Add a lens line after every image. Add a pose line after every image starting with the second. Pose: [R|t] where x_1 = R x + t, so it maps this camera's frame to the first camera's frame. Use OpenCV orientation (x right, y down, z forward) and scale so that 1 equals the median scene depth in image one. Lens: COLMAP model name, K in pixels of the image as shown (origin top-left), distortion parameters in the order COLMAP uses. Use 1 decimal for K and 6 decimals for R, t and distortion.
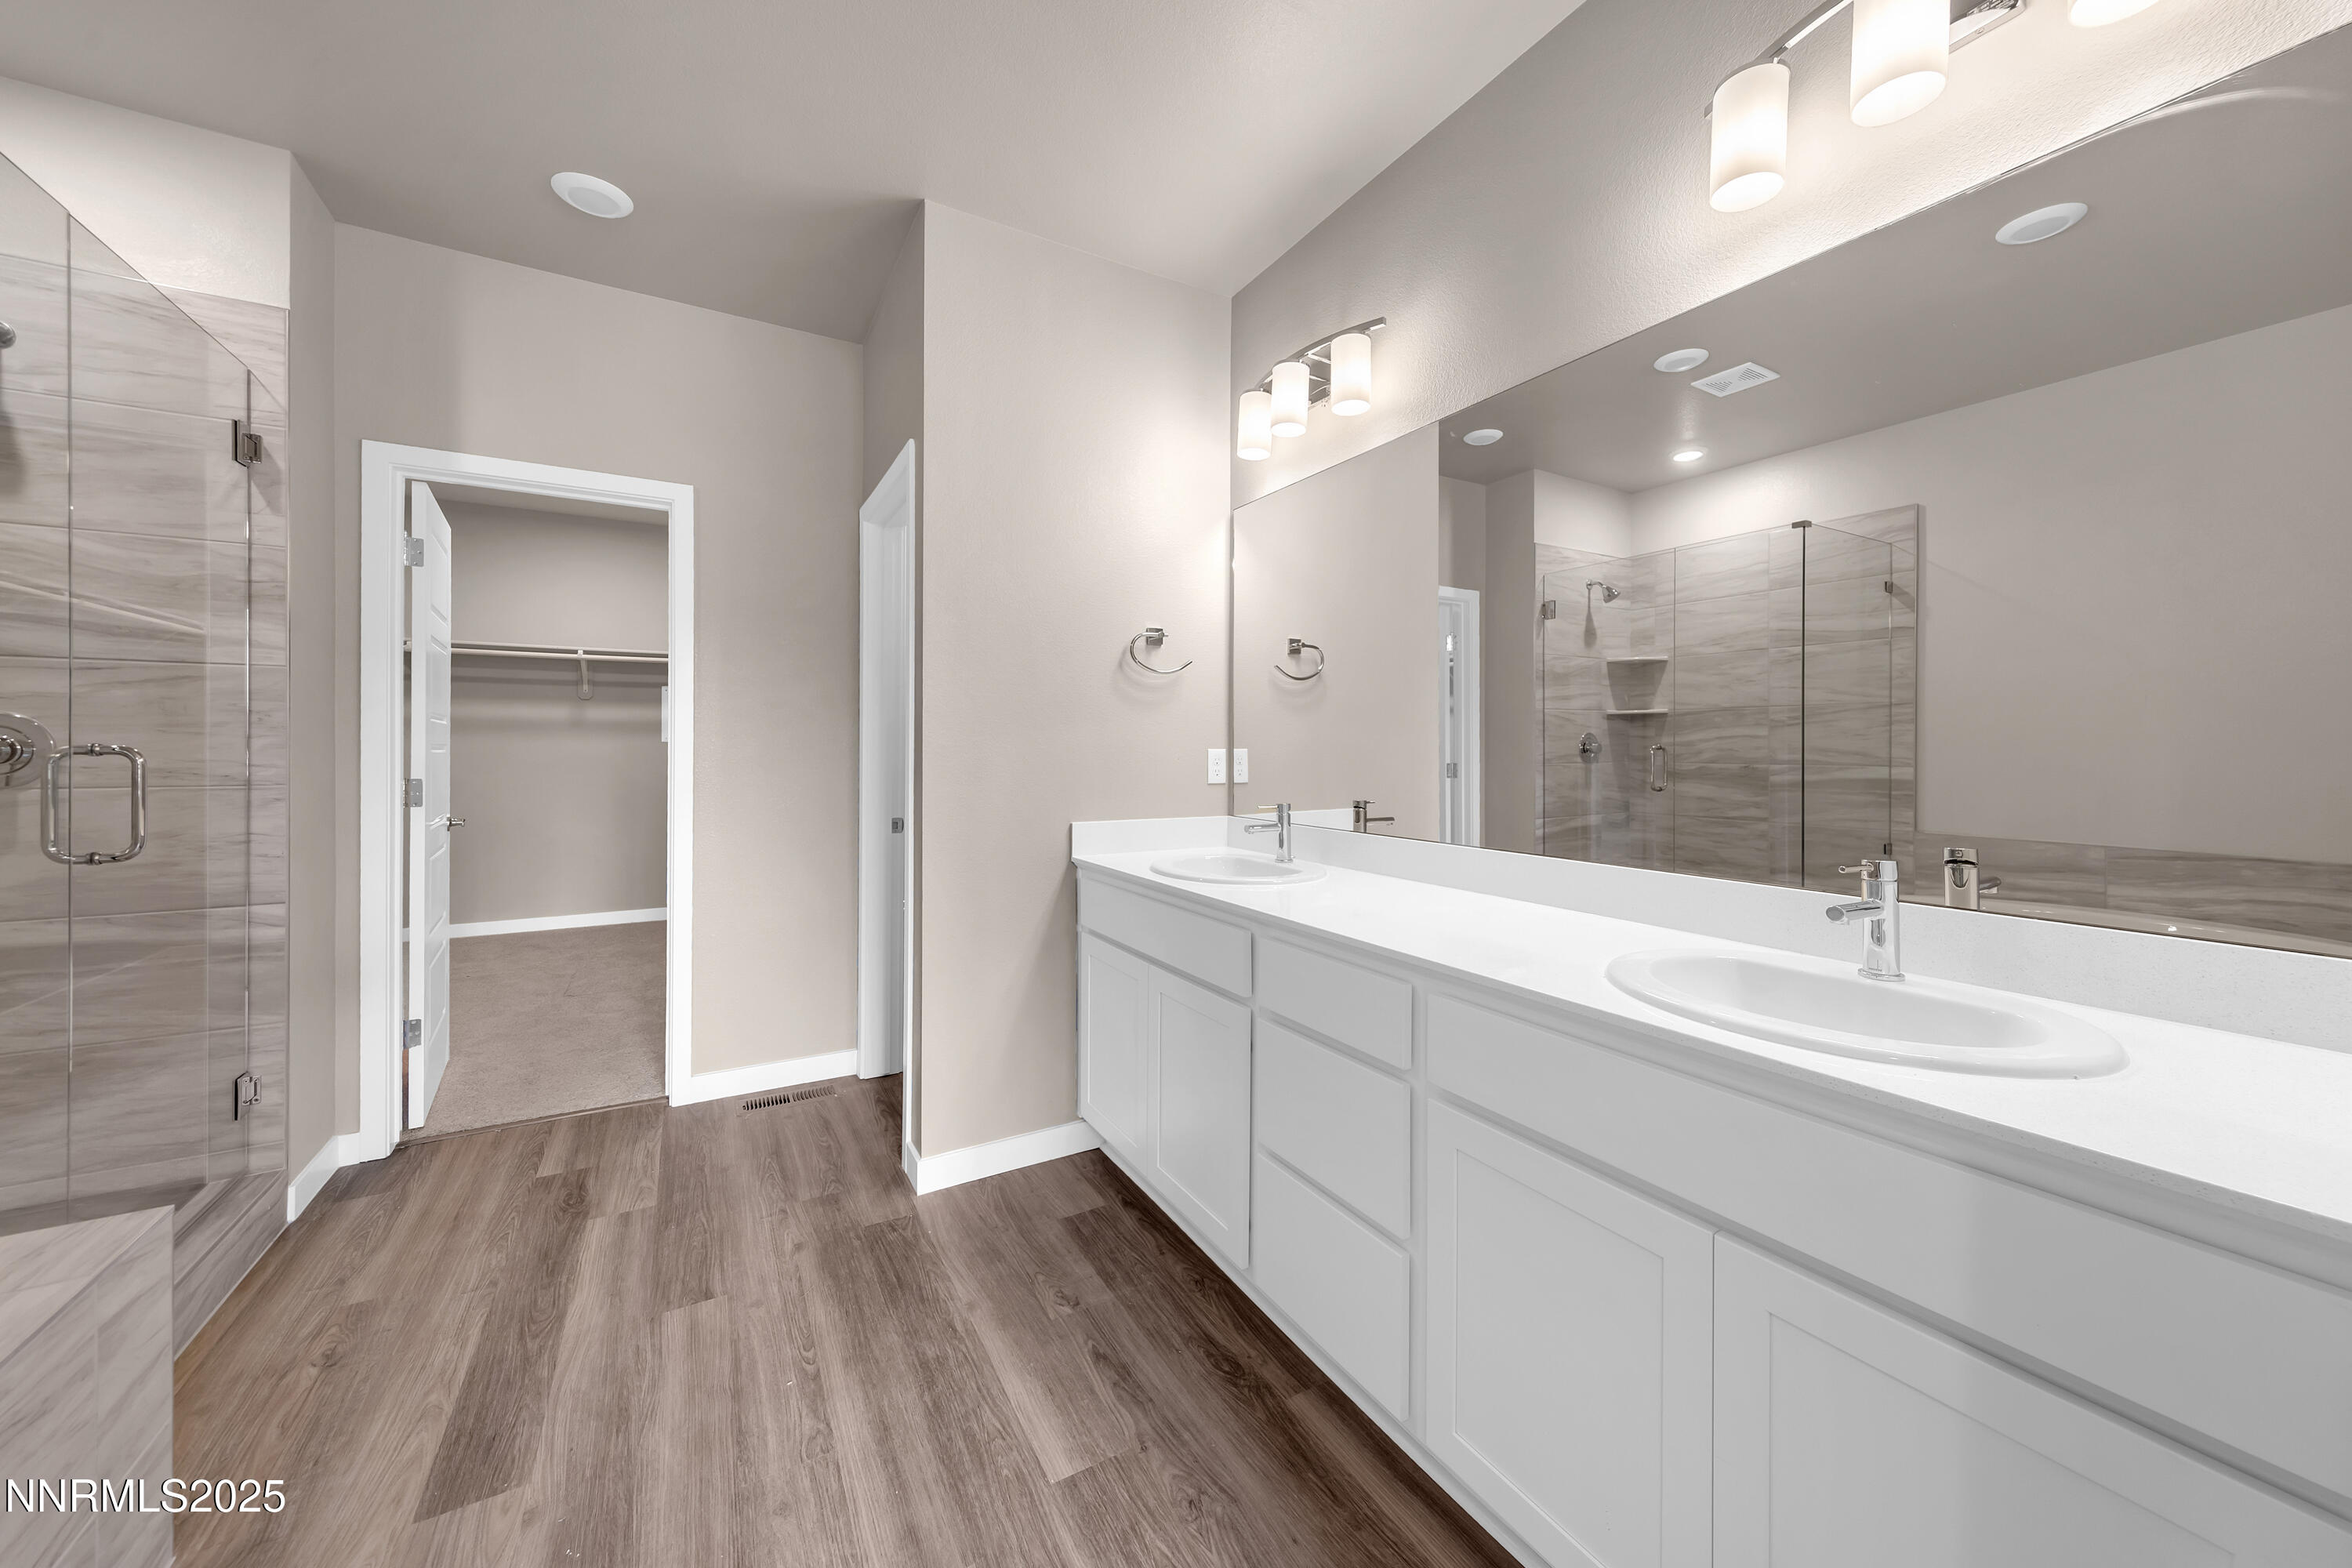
lens RADIAL K [[864.9, 0, 1217.1], [0, 864.9, 746.0], [0, 0, 1]] dist [0.002640, -0.000512]
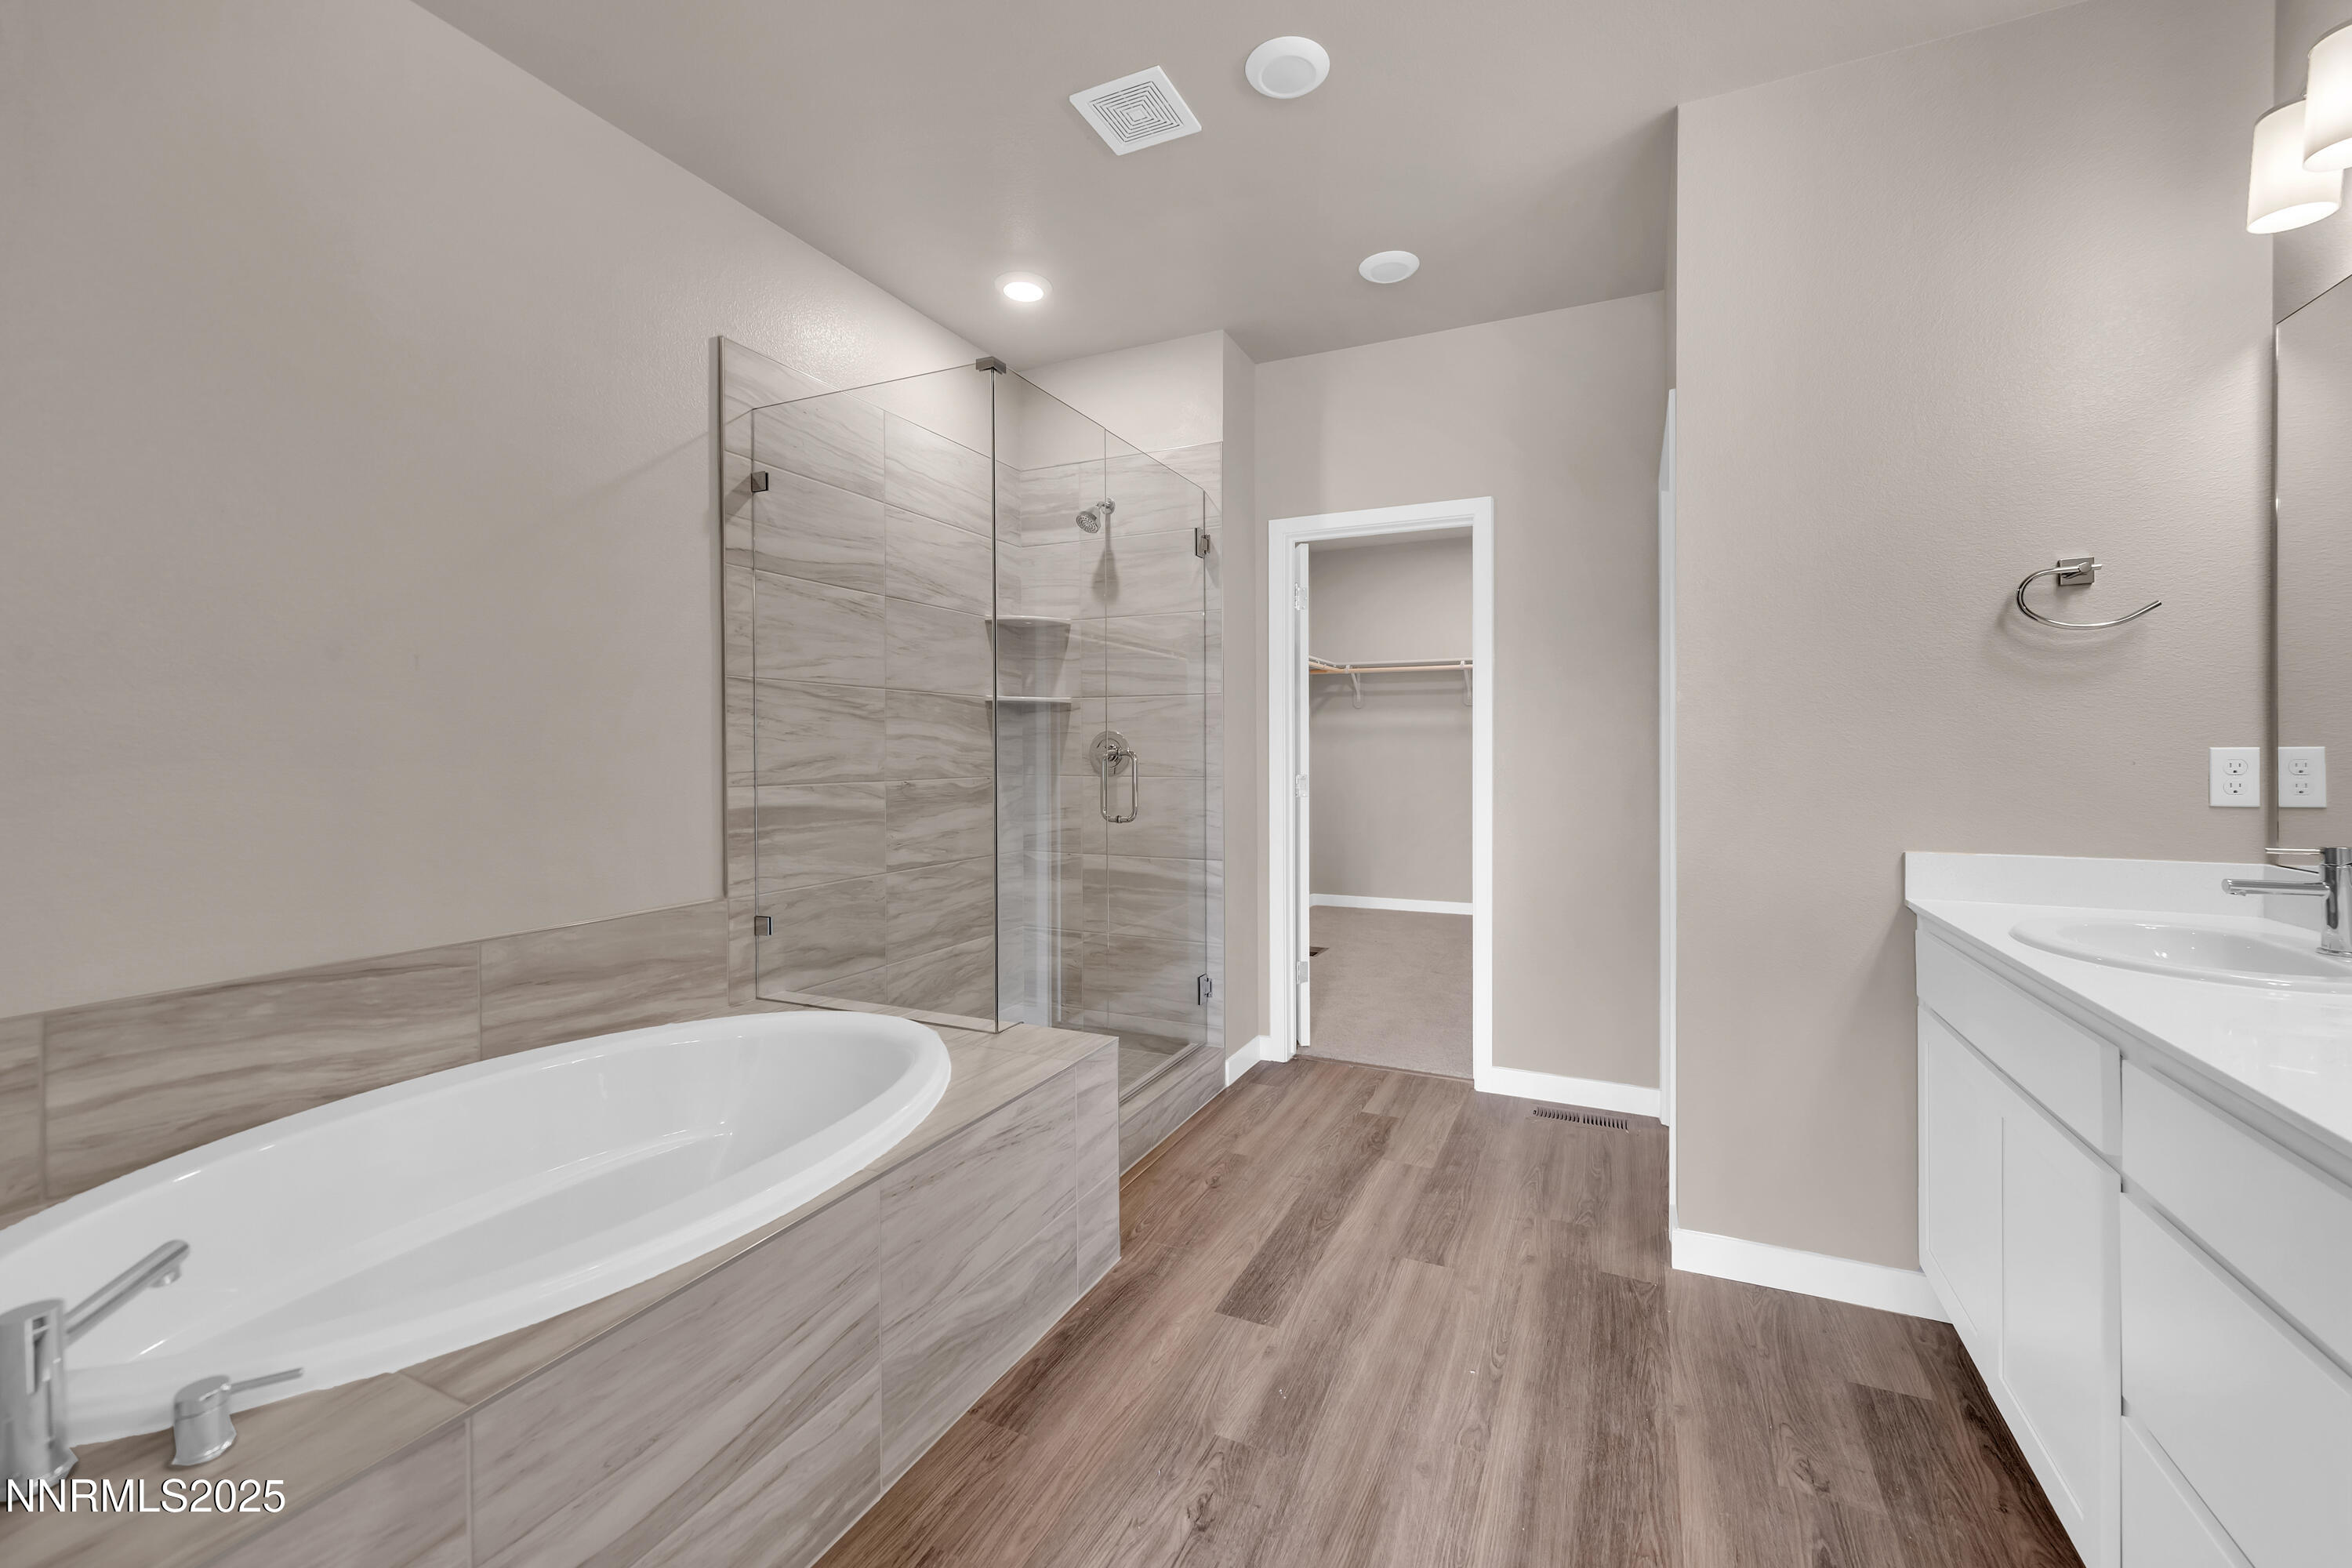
lens RADIAL K [[968.3, 0, 1178.2], [0, 968.3, 752.6], [0, 0, 1]] dist [-0.002521, 0.001452]
pose [[0.548931, -0.002769, -0.835863, 0.211881], [0.005884, 0.999983, 0.000551, 0.003476], [0.835847, -0.005221, 0.548938, 0.070806]]
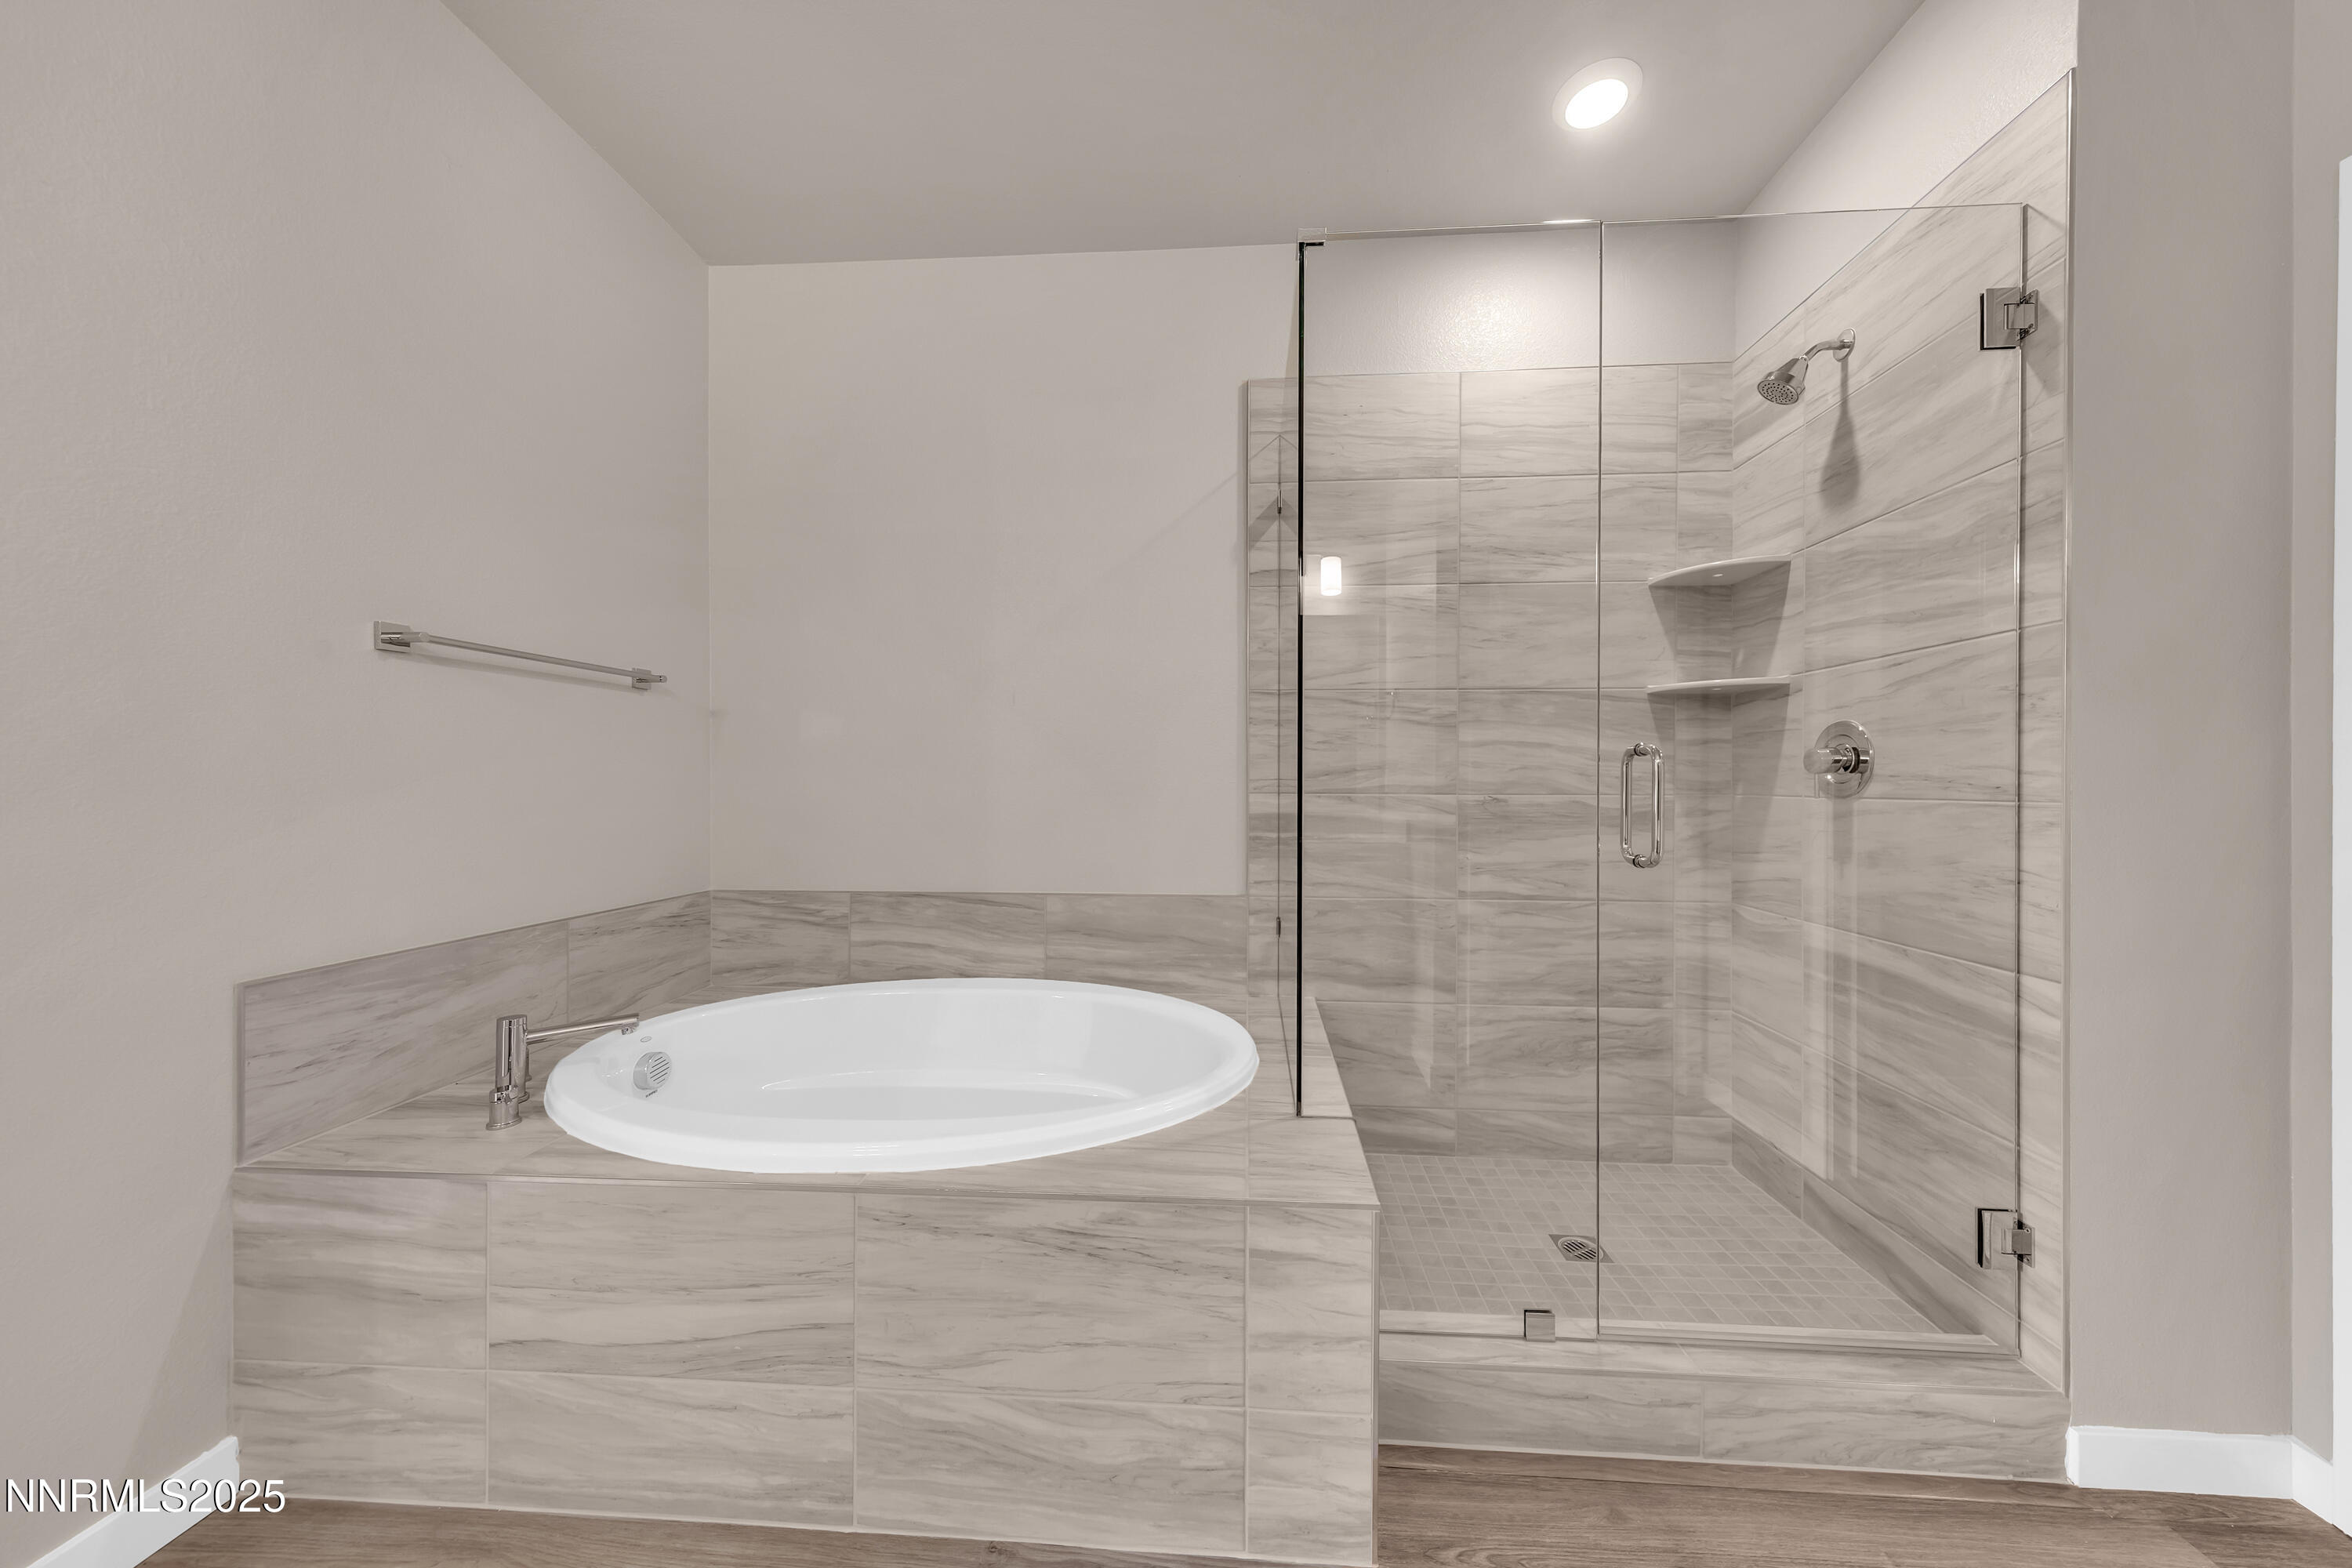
lens RADIAL K [[759.7, 0, 1214.5], [0, 759.7, 784.9], [0, 0, 1]] dist [0.002654, 0.000055]
pose [[-0.579051, -0.004527, -0.815279, -0.239054], [-0.003954, 0.999988, -0.002745, 0.036045], [0.815282, 0.001634, -0.579062, 0.819306]]
